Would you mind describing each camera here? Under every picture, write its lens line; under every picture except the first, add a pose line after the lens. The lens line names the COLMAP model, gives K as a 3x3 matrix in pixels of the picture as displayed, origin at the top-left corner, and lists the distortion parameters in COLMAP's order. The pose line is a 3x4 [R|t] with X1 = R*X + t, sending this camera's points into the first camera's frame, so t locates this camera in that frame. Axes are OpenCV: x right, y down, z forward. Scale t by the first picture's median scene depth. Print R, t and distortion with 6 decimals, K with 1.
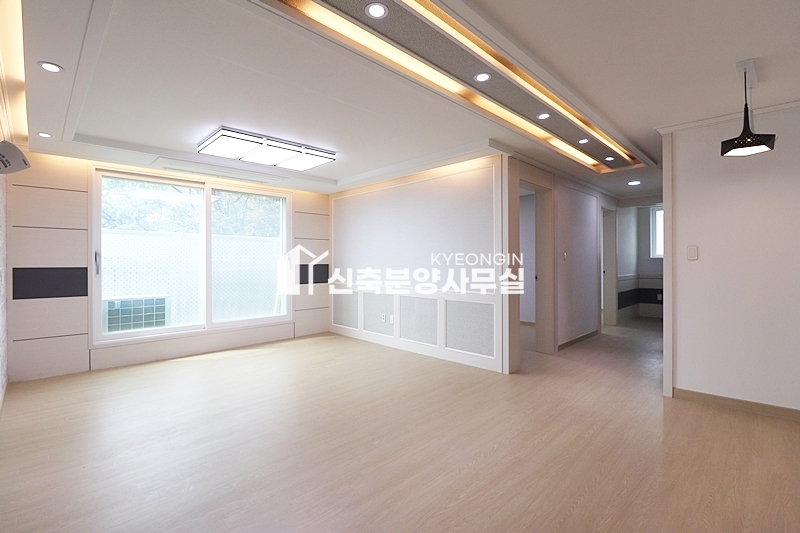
lens RADIAL K [[370.3, 0, 406.8], [0, 370.3, 262.3], [0, 0, 1]] dist [-0.012036, -0.004810]
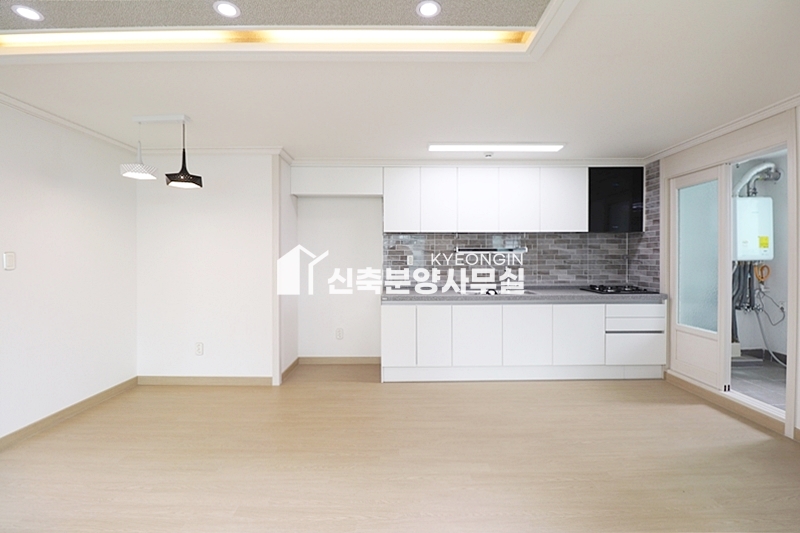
lens RADIAL K [[370.3, 0, 405.4], [0, 370.3, 259.2], [0, 0, 1]] dist [-0.012036, -0.004810]
pose [[-0.705468, 0.005421, 0.708722, -0.263384], [0.011055, 0.999933, 0.003357, -0.016309], [-0.708656, 0.010203, -0.705480, 0.644645]]
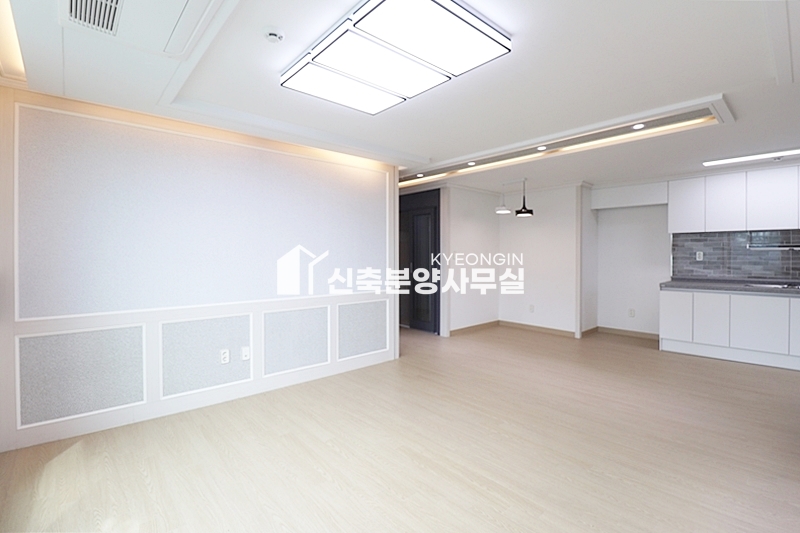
lens RADIAL K [[370.3, 0, 404.2], [0, 370.3, 259.8], [0, 0, 1]] dist [-0.012036, -0.004810]
pose [[0.062234, -0.006595, 0.998040, -0.752726], [0.006392, 0.999960, 0.006209, -0.011810], [-0.998041, 0.005993, 0.062273, 0.776682]]
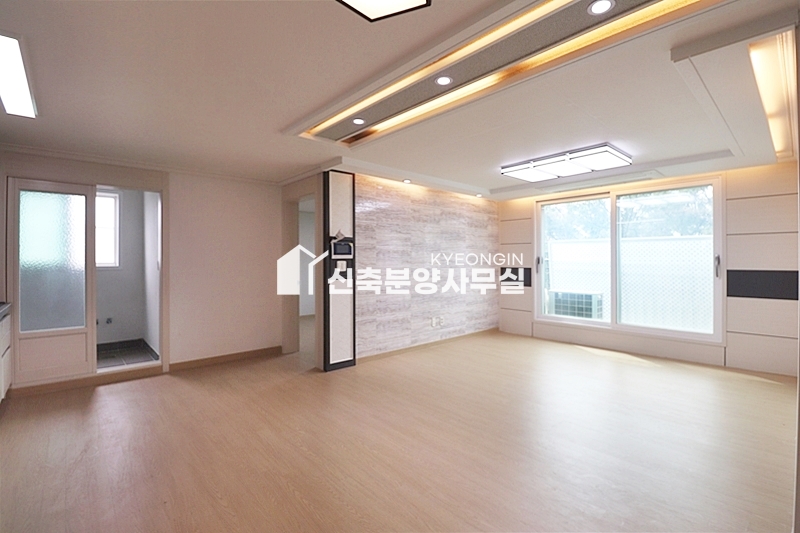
lens RADIAL K [[370.3, 0, 405.7], [0, 370.3, 262.0], [0, 0, 1]] dist [-0.012036, -0.004810]
pose [[-0.046552, 0.008531, -0.998879, 0.602463], [-0.001208, 0.999962, 0.008597, -0.020435], [0.998915, 0.001607, -0.046539, 0.487537]]
